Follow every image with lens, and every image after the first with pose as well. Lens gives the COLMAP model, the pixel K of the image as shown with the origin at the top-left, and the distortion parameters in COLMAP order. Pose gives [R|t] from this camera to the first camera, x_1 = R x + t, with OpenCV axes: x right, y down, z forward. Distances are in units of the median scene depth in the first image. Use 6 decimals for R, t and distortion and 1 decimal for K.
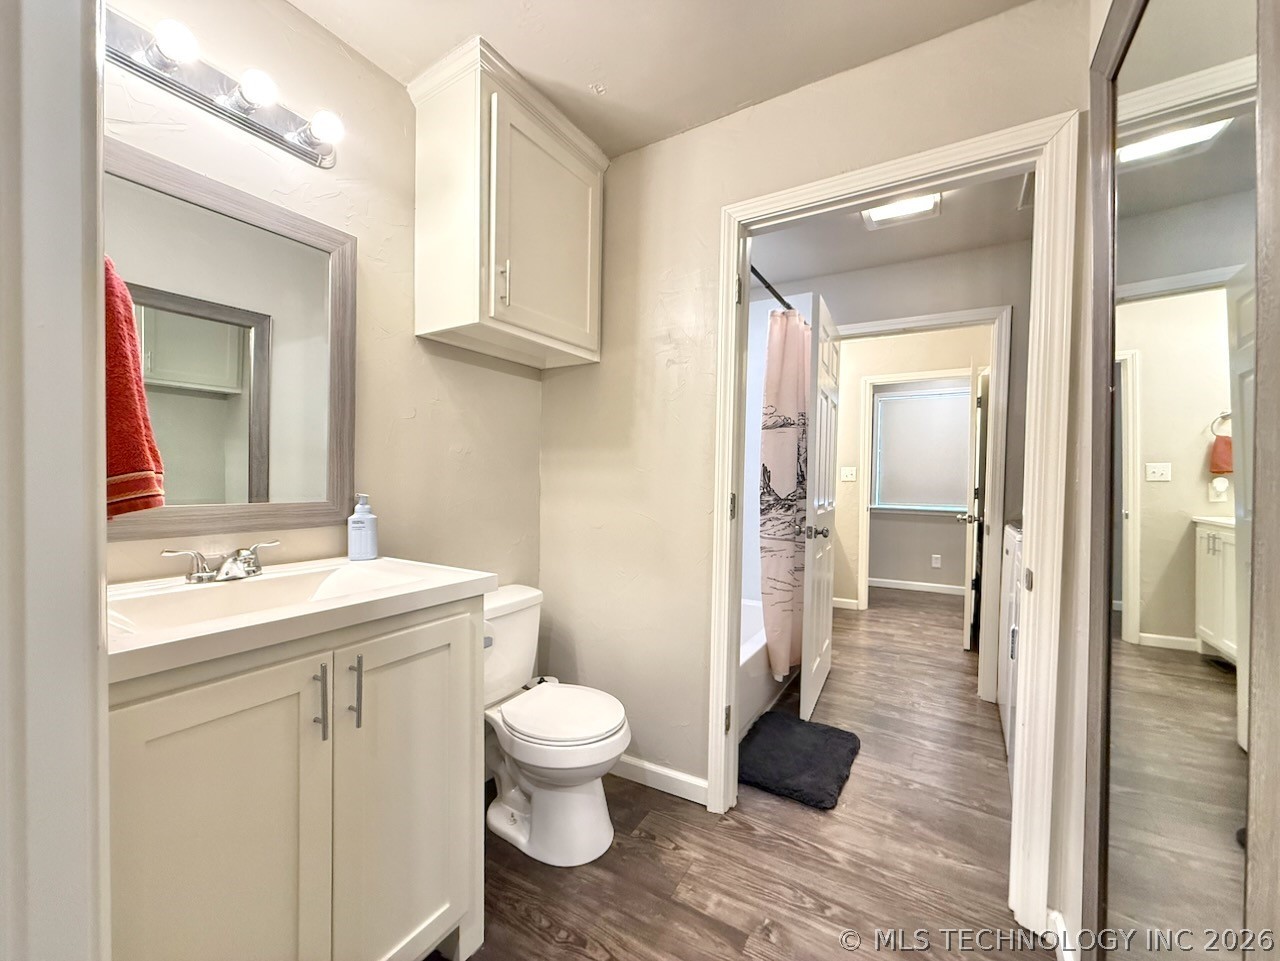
lens RADIAL K [[509.4, 0, 638.8], [0, 509.4, 482.1], [0, 0, 1]] dist [-0.002066, -0.000436]
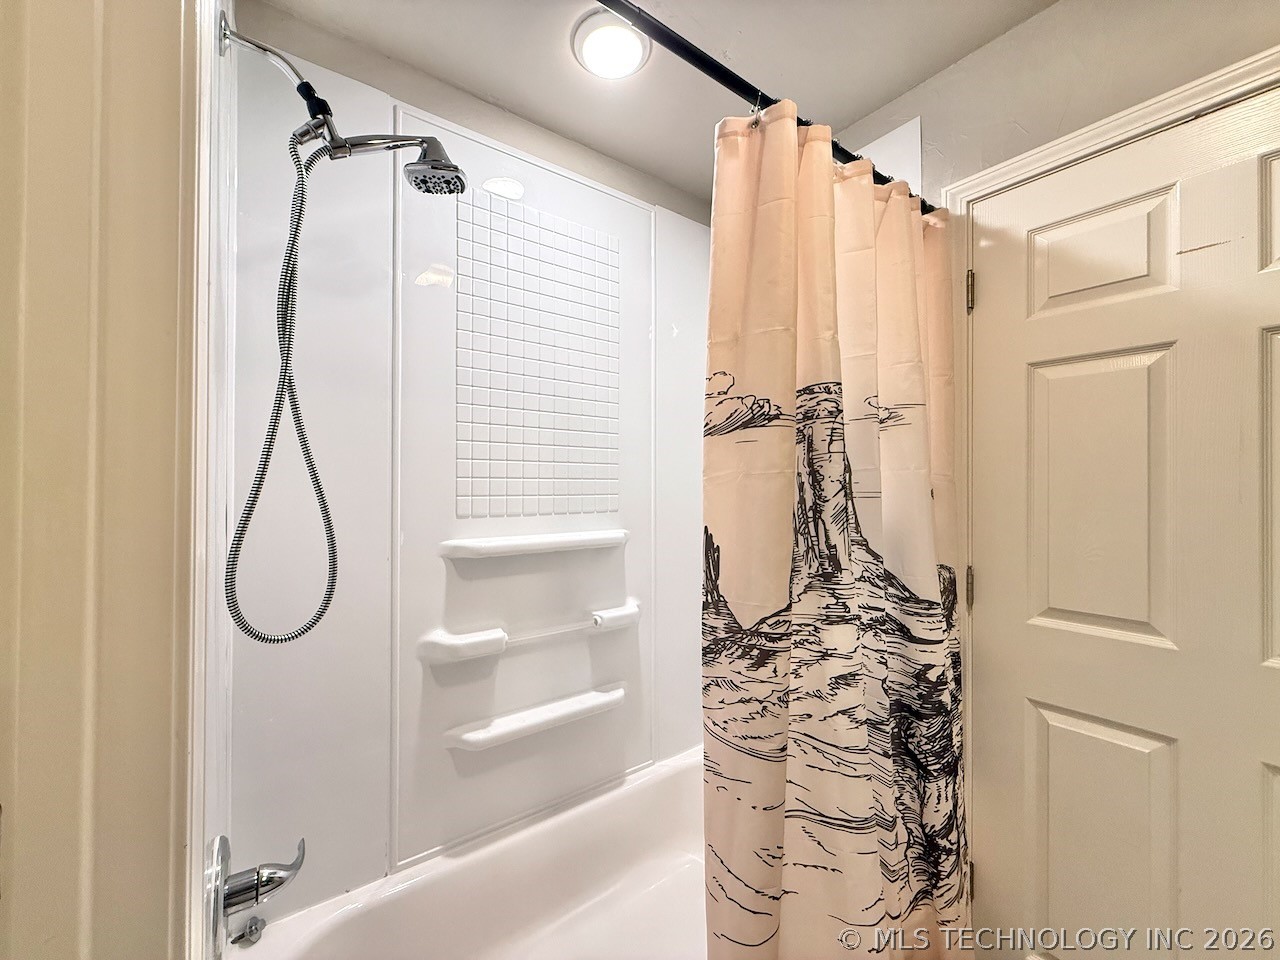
lens RADIAL K [[512.4, 0, 648.5], [0, 512.4, 481.2], [0, 0, 1]] dist [0.002406, 0.001379]
pose [[0.932305, -0.023781, -0.360890, 0.346190], [0.012039, 0.999324, -0.034750, -0.057633], [0.361472, 0.028053, 0.931961, 0.635147]]
